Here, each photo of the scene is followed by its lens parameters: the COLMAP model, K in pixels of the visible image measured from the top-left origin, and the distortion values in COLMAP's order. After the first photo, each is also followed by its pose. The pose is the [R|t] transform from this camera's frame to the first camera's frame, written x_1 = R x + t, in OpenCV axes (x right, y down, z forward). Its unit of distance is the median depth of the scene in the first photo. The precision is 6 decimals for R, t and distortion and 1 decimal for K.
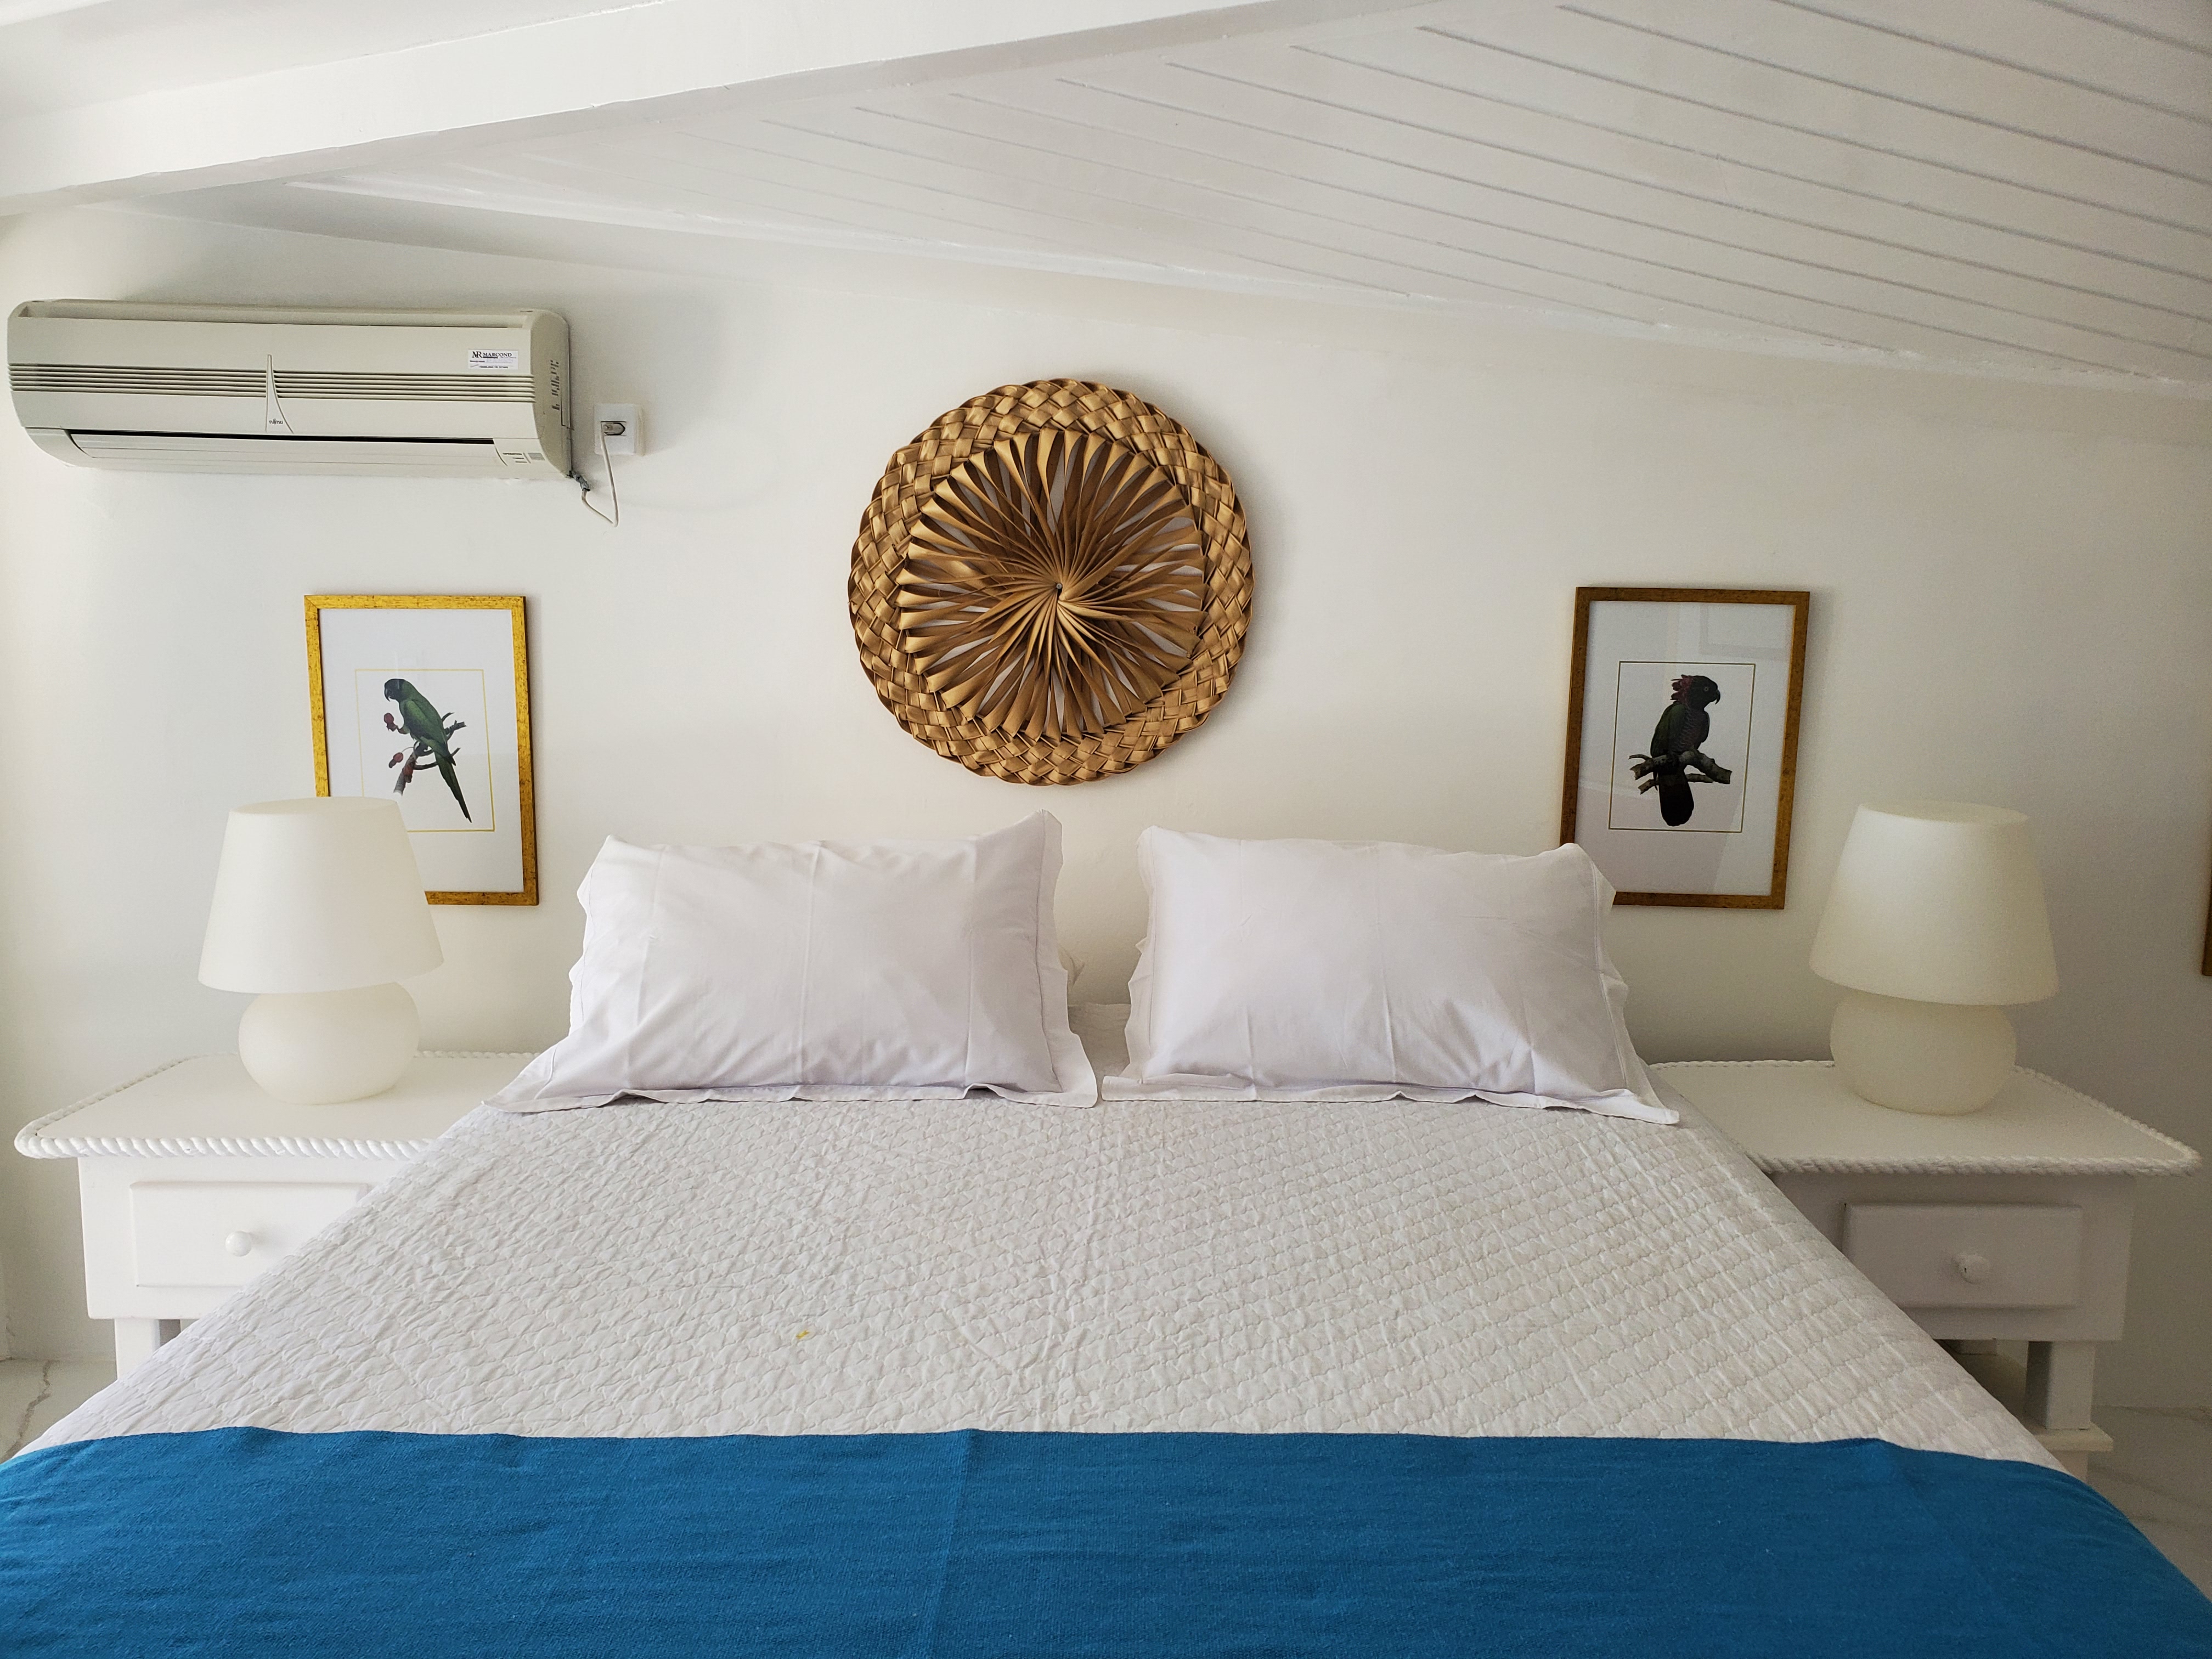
lens RADIAL K [[1715.7, 0, 1104.4], [0, 1715.7, 870.9], [0, 0, 1]] dist [-0.007322, 0.000518]
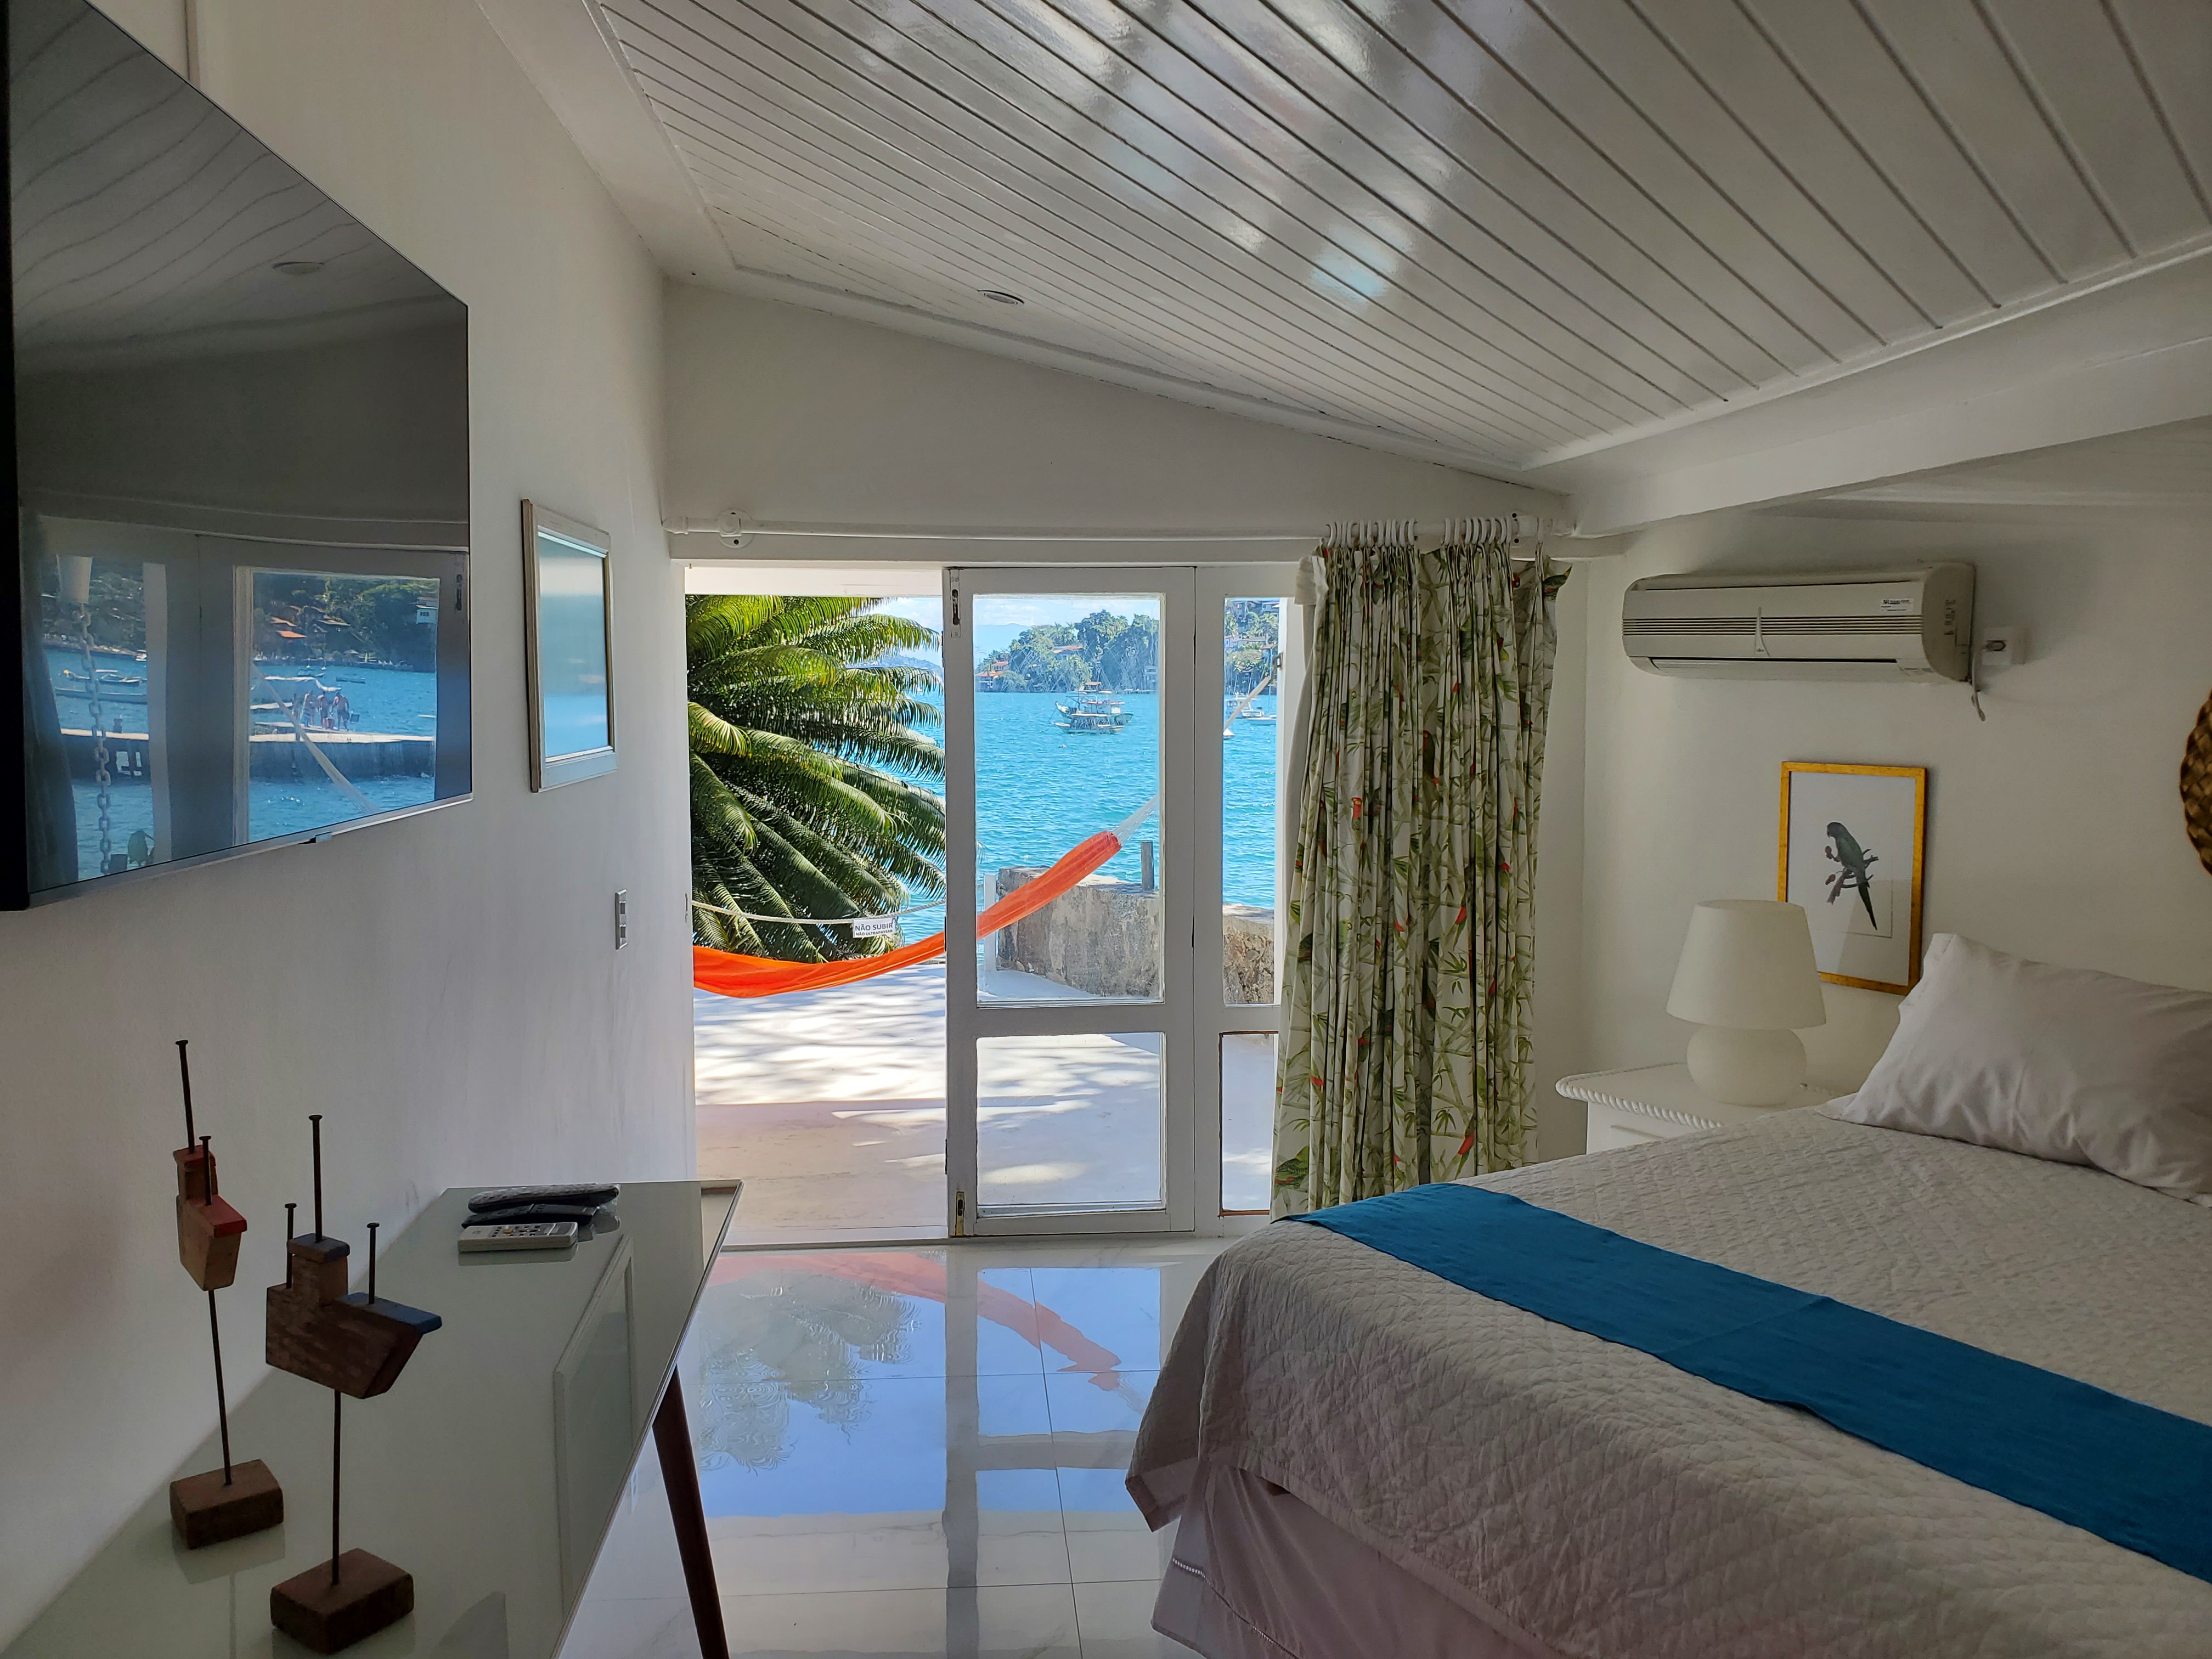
lens RADIAL K [[1684.7, 0, 1106.0], [0, 1684.7, 829.5], [0, 0, 1]] dist [0.000028, -0.000113]
pose [[0.555300, 0.062991, -0.829261, 0.411703], [-0.134209, 0.990845, -0.014606, -0.006104], [0.820749, 0.119405, 0.558671, -0.269024]]
